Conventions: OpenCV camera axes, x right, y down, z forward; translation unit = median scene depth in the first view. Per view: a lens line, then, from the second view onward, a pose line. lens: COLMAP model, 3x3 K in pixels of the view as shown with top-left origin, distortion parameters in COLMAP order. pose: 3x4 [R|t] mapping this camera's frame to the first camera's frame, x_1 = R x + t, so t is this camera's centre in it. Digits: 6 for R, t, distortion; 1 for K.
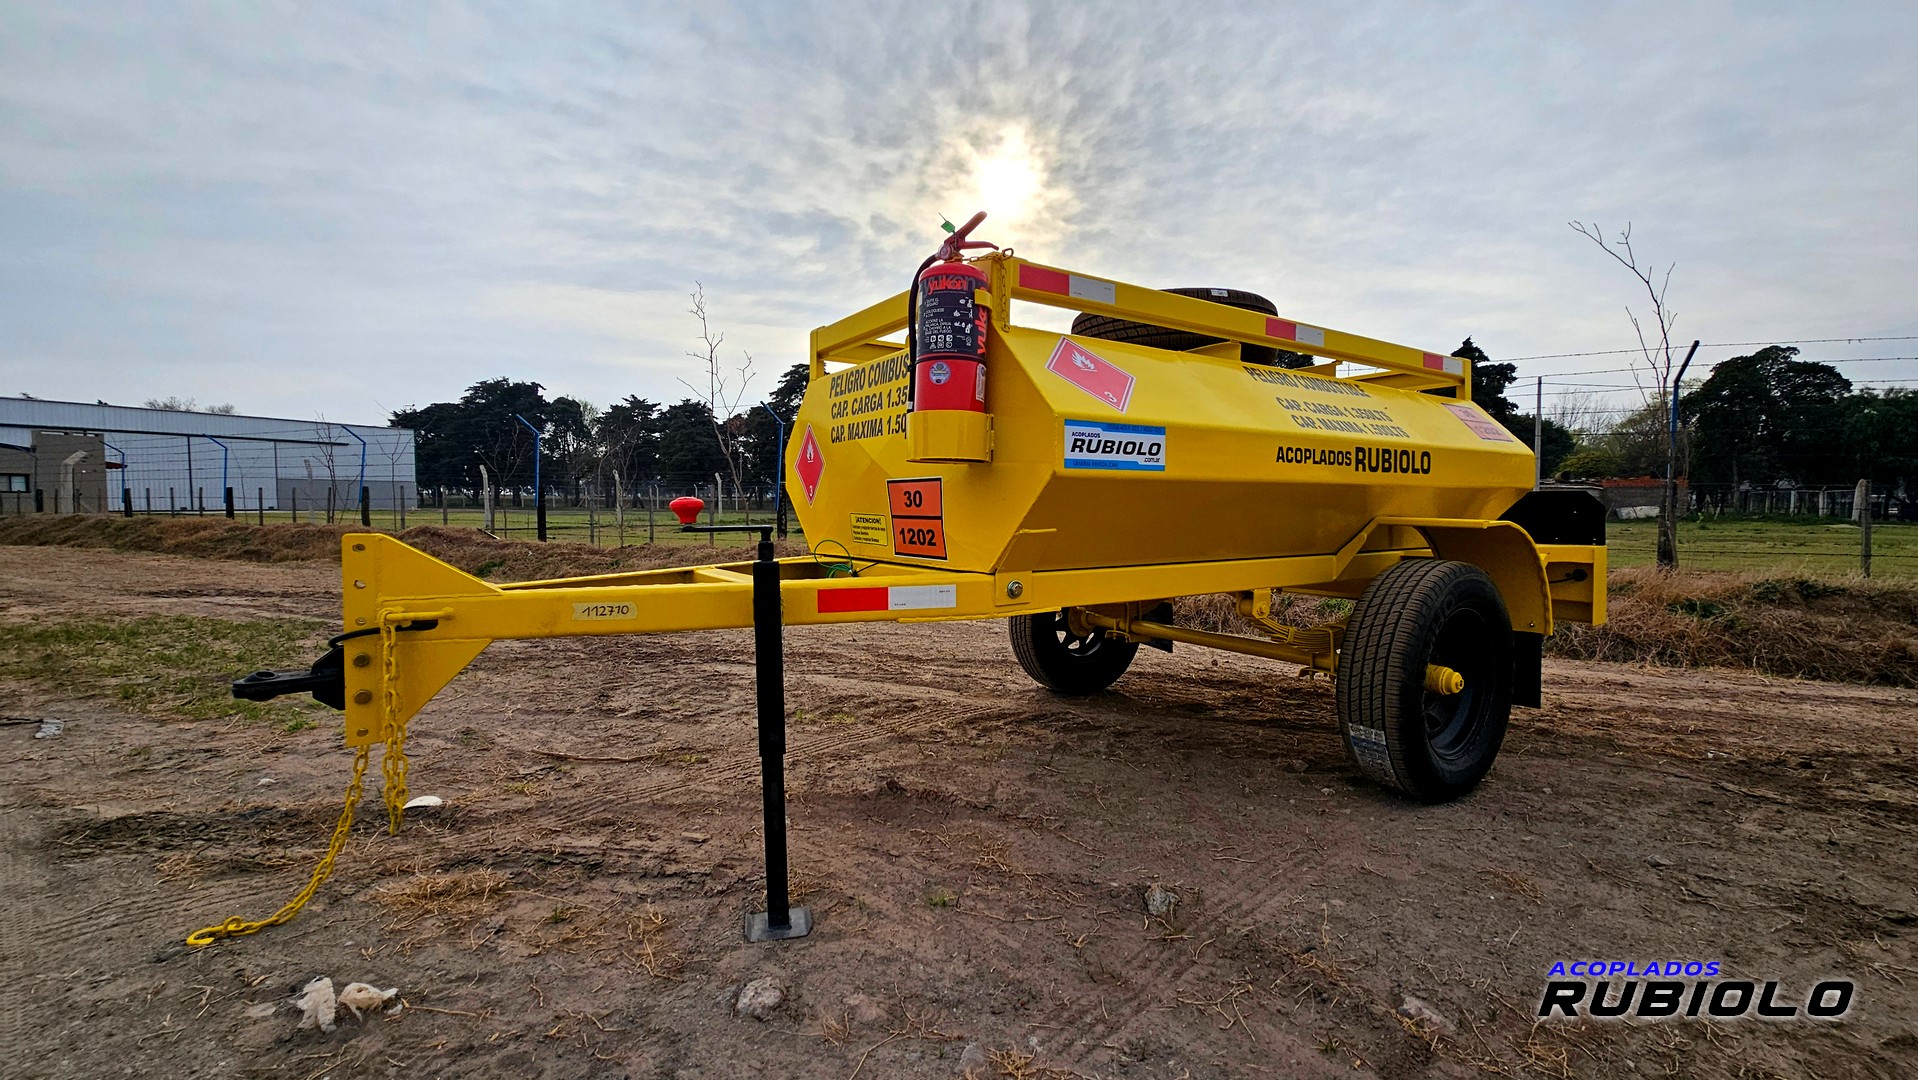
lens RADIAL K [[788.9, 0, 949.8], [0, 788.9, 552.5], [0, 0, 1]] dist [-0.002582, 0.002437]
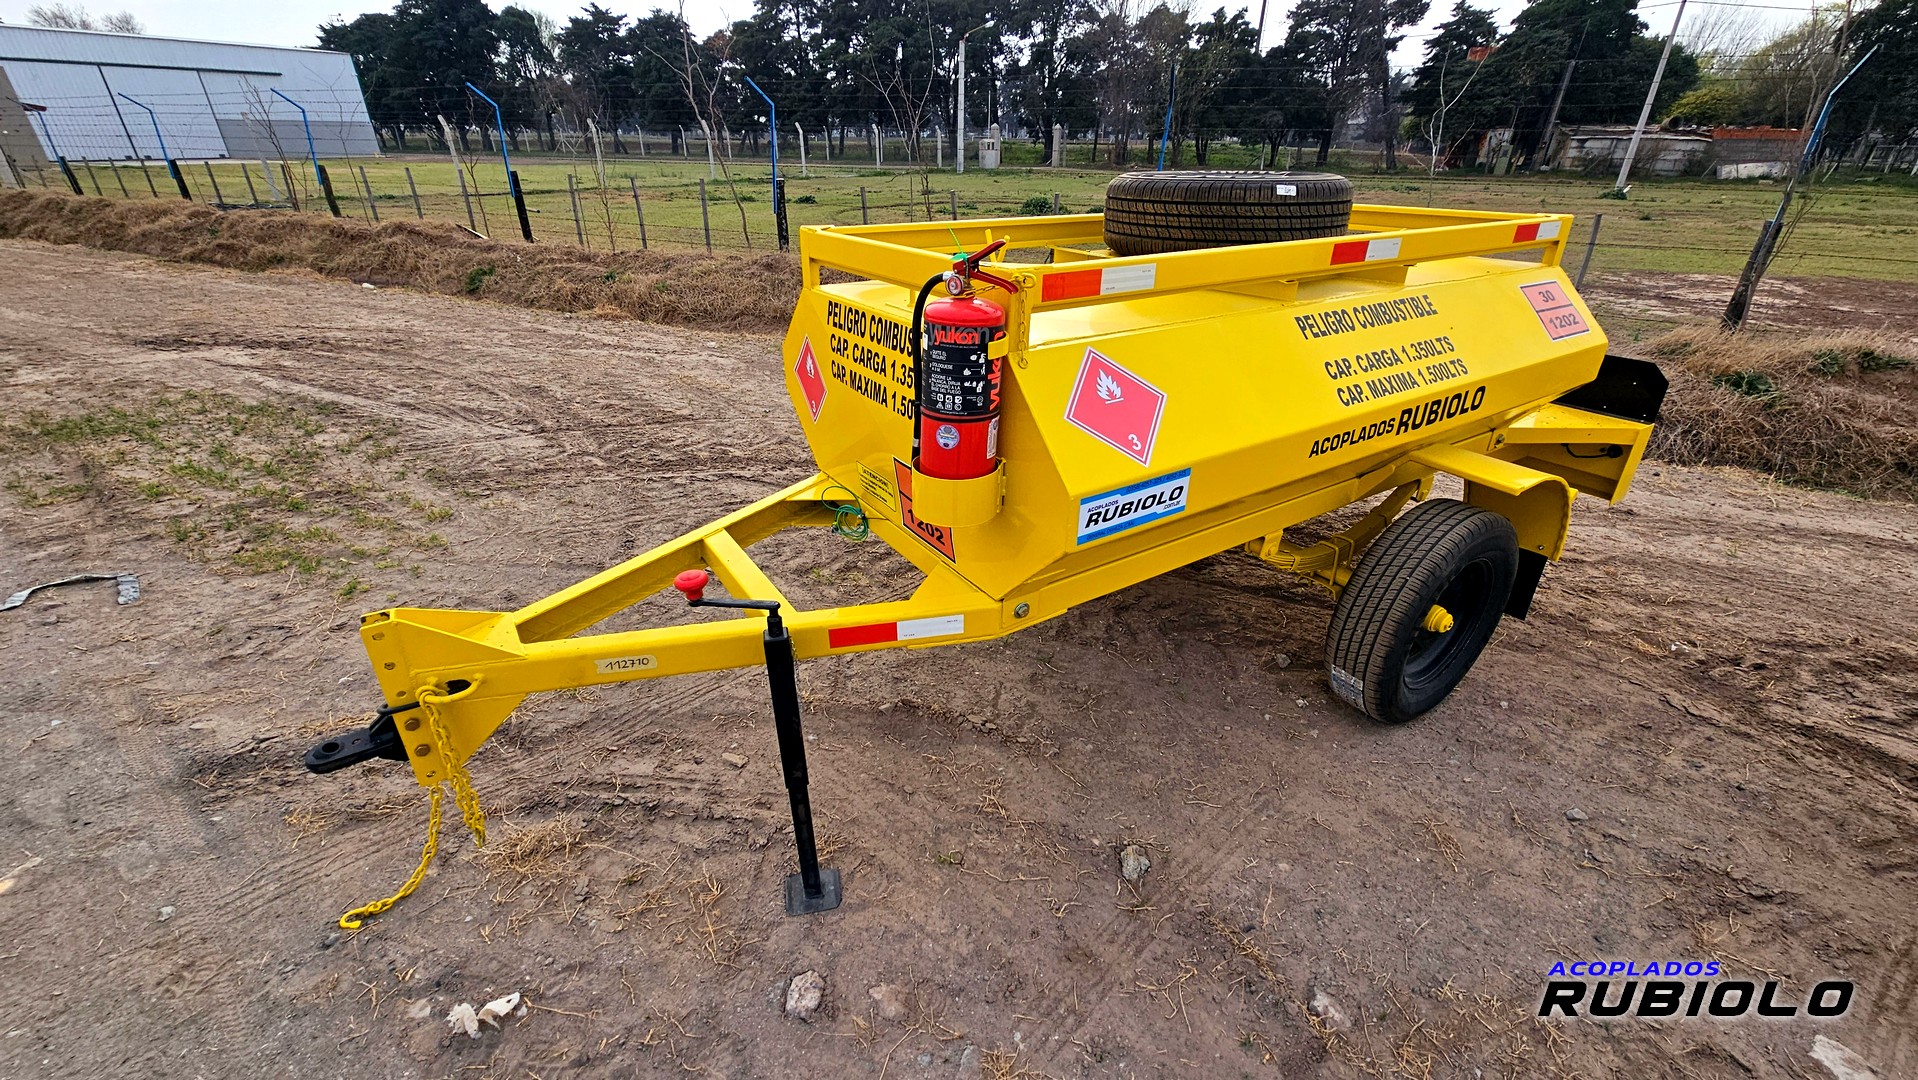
lens RADIAL K [[779.2, 0, 949.4], [0, 779.2, 556.1], [0, 0, 1]] dist [-0.000839, 0.000473]
pose [[0.999808, 0.010612, -0.016461, 0.005150], [-0.002806, 0.909431, 0.415845, -0.442890], [0.019383, -0.415719, 0.909287, 0.117297]]
